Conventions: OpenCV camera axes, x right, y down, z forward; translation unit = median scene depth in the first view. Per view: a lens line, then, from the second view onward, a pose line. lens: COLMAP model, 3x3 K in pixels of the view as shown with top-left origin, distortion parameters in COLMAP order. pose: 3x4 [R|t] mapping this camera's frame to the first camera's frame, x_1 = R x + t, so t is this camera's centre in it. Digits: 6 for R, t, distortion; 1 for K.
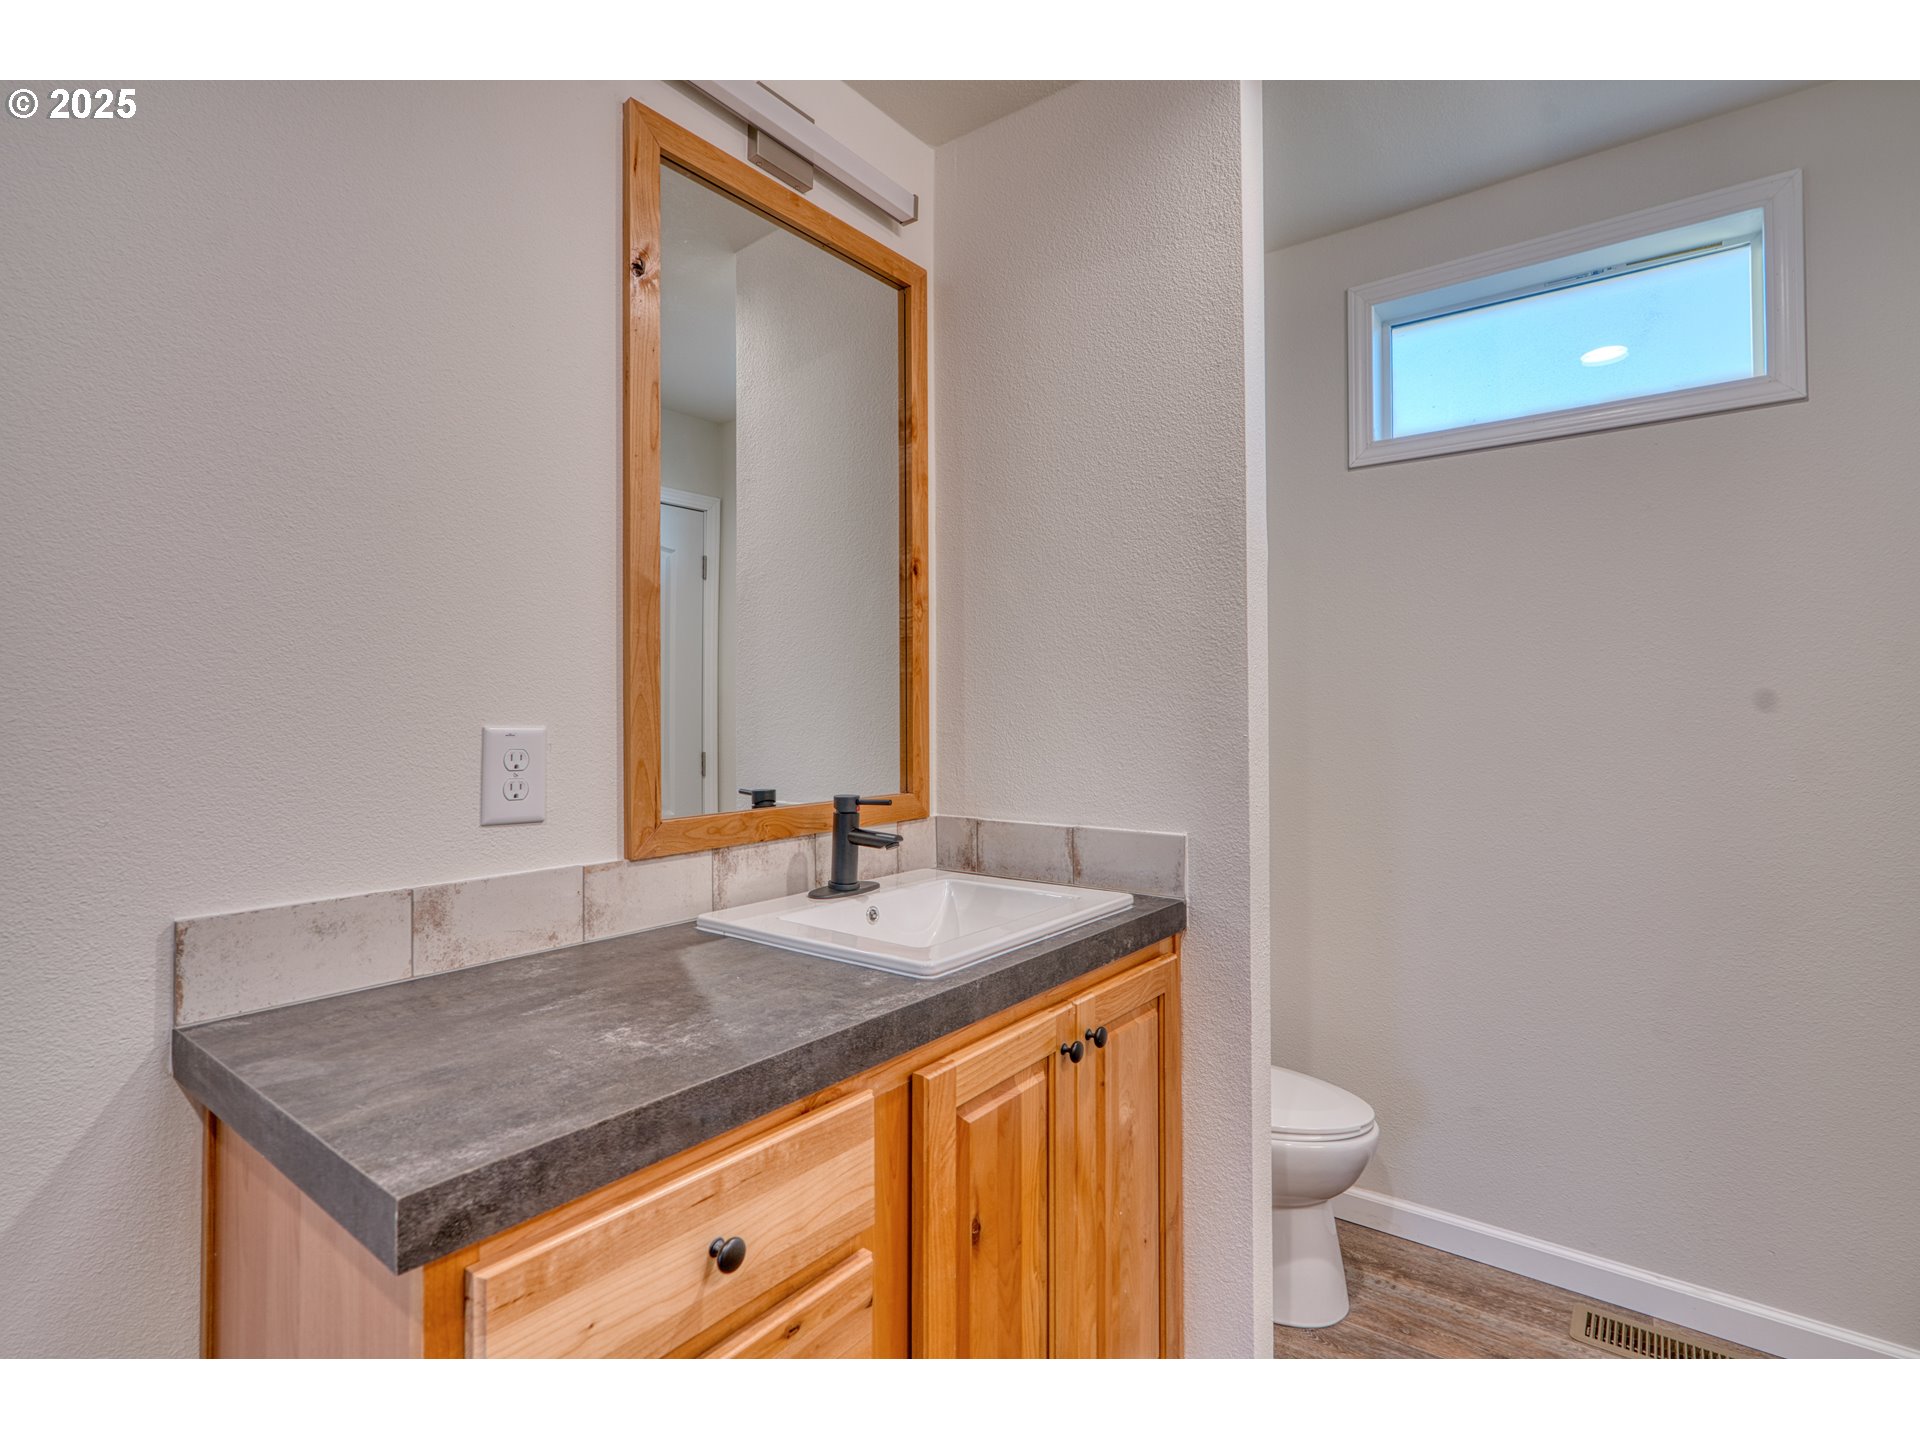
lens RADIAL K [[920.0, 0, 965.1], [0, 920.0, 712.4], [0, 0, 1]] dist [-0.001745, 0.000389]
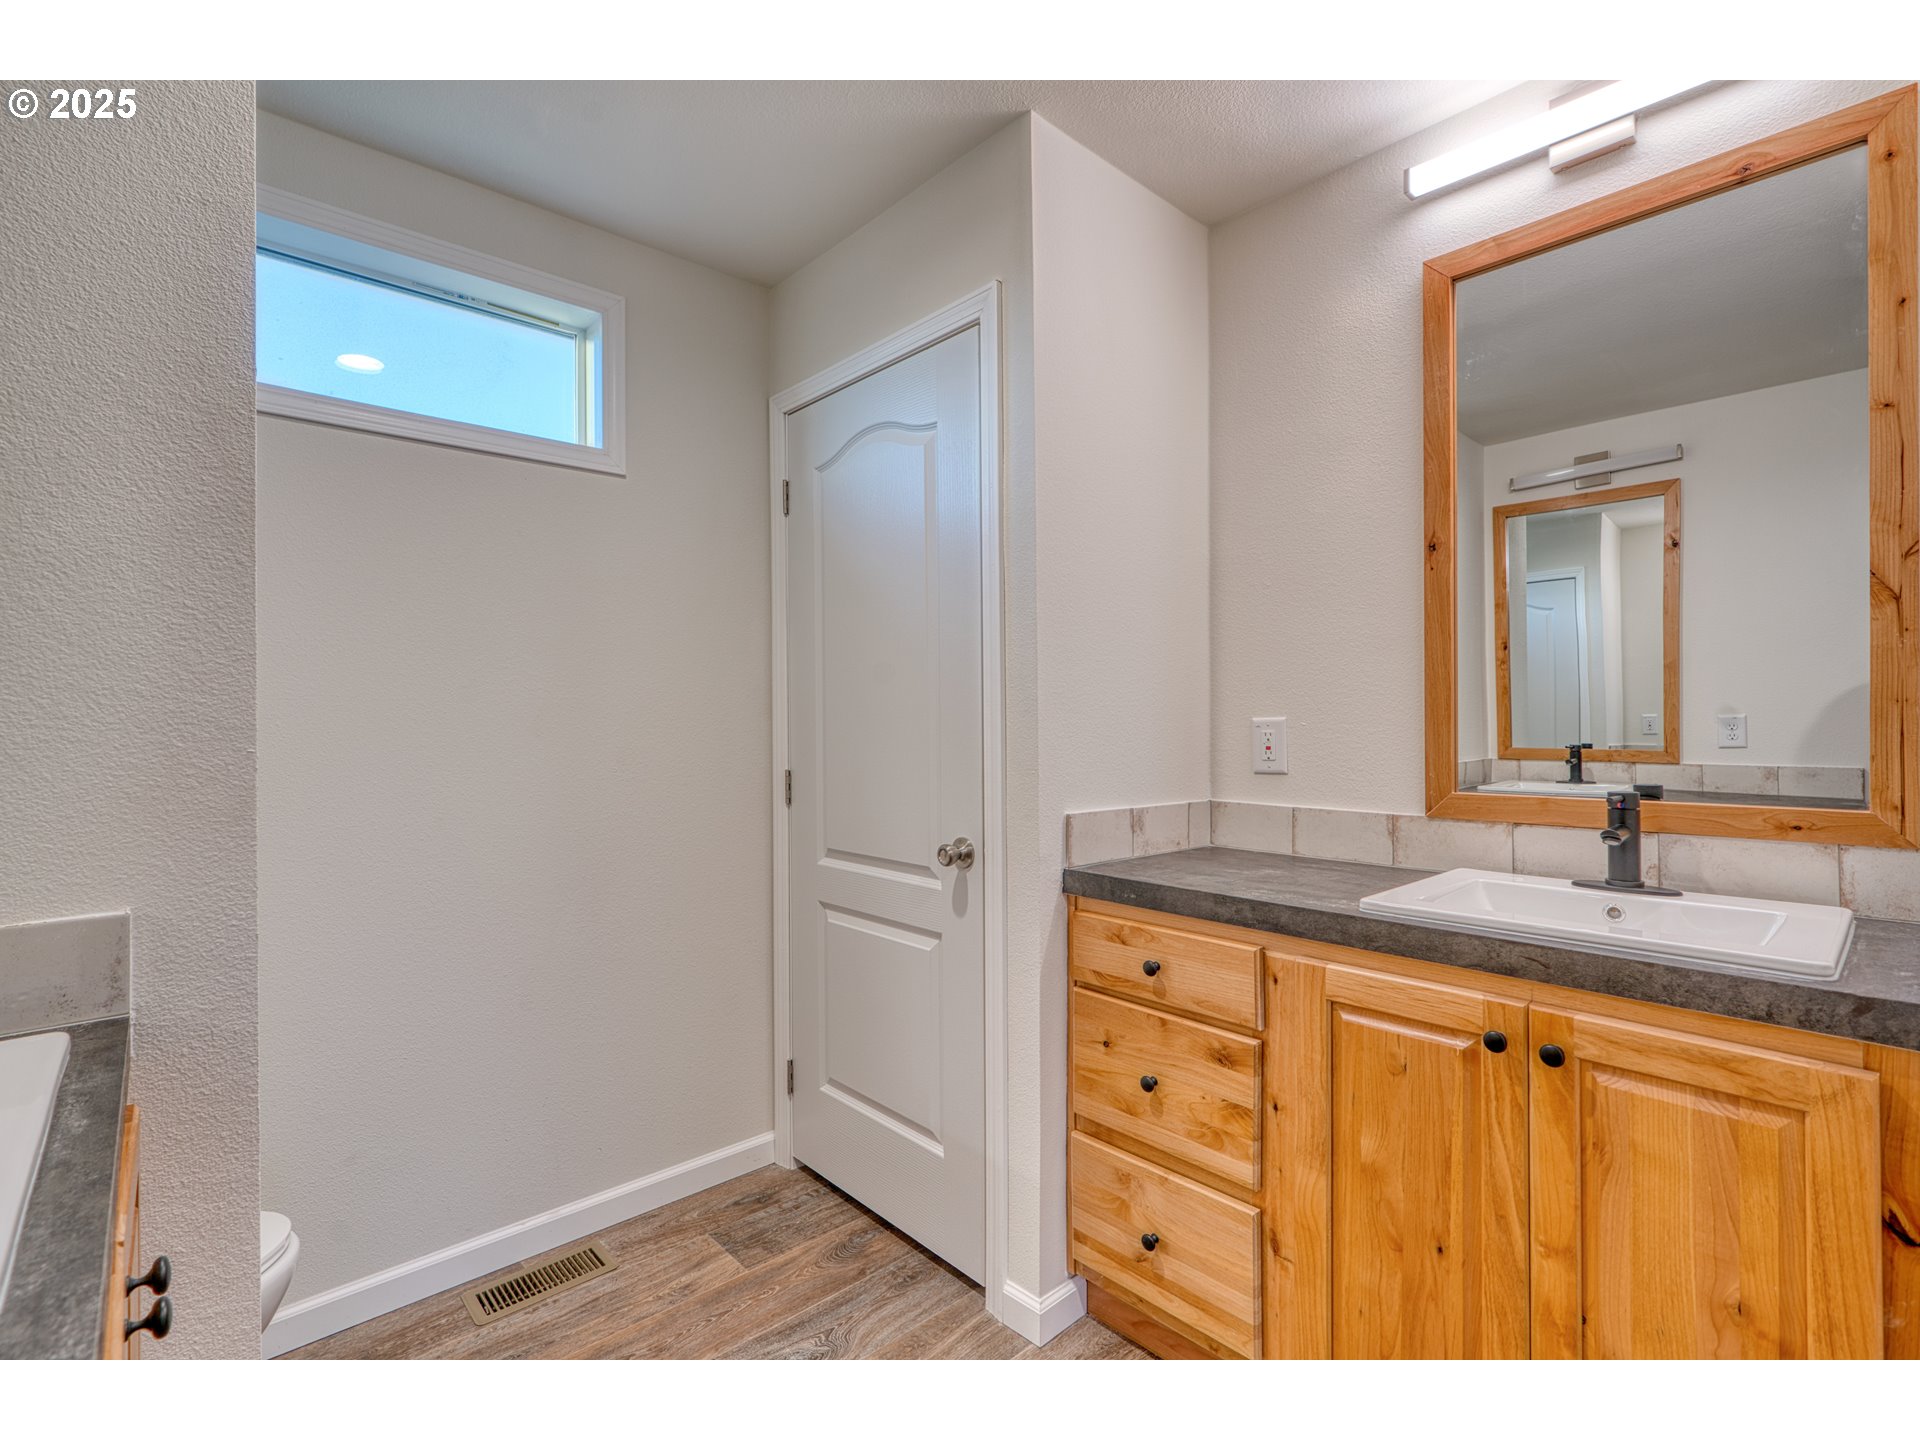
lens RADIAL K [[893.9, 0, 960.0], [0, 893.9, 720.0], [0, 0, 1]] dist [0.000490, 0.000380]
pose [[0.182010, -0.001062, 0.983296, -0.237944], [0.002694, 0.999996, 0.000581, 0.002704], [-0.983293, 0.002543, 0.182012, 0.300975]]
